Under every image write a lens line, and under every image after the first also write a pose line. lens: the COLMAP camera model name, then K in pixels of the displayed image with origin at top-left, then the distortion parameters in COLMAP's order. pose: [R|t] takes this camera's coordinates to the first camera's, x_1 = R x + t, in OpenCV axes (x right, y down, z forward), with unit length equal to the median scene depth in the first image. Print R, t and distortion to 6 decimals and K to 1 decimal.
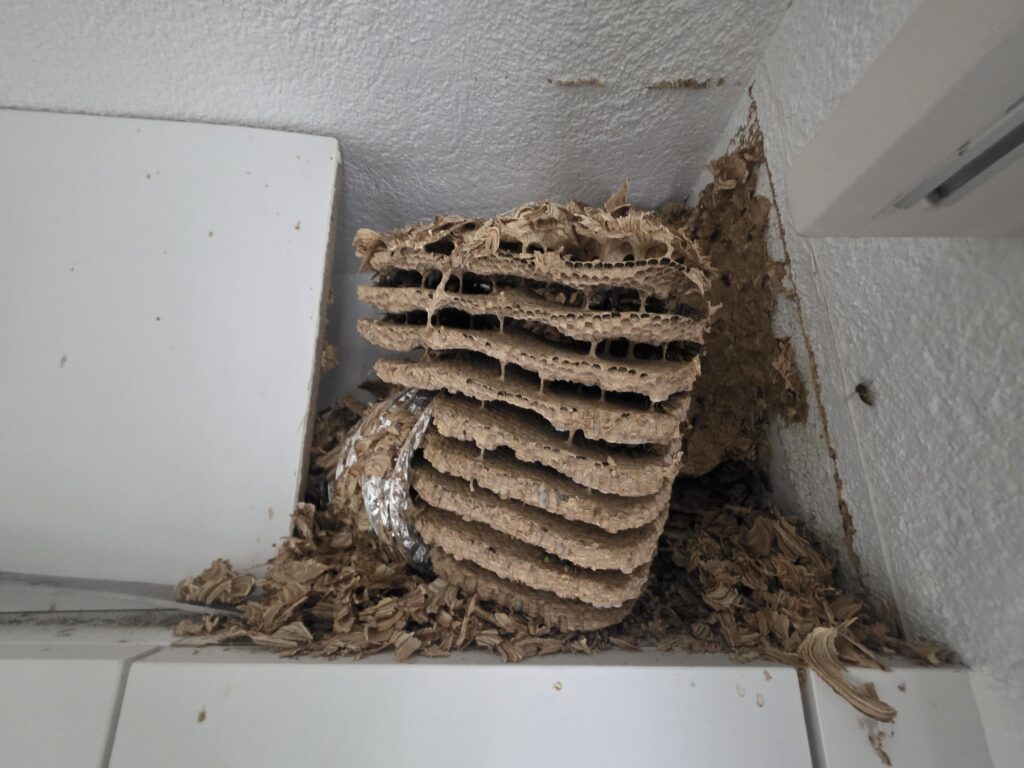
lens RADIAL K [[412.2, 0, 513.3], [0, 412.2, 379.1], [0, 0, 1]] dist [0.002612, 0.000043]
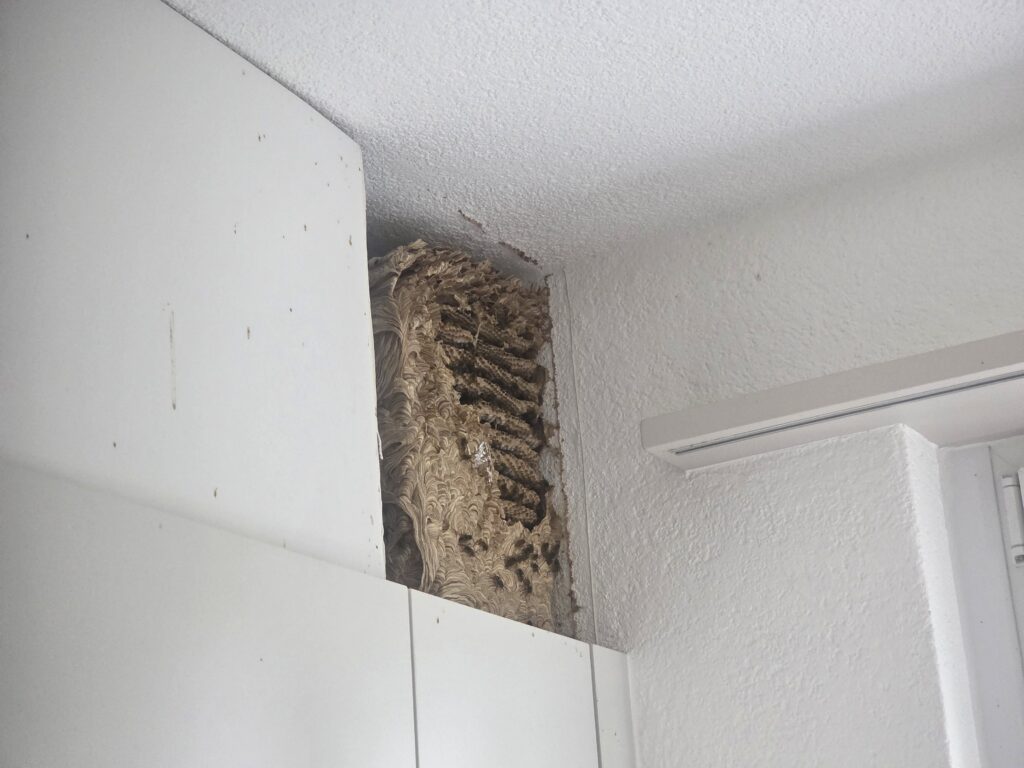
lens RADIAL K [[1992.8, 0, 512.2], [0, 1992.8, 384.1], [0, 0, 1]] dist [-0.305689, 0.000000]
pose [[0.490147, 0.255087, 0.833479, -6.431765], [-0.180144, 0.965220, -0.189468, 1.110937], [-0.852821, -0.057279, 0.519052, -2.974013]]
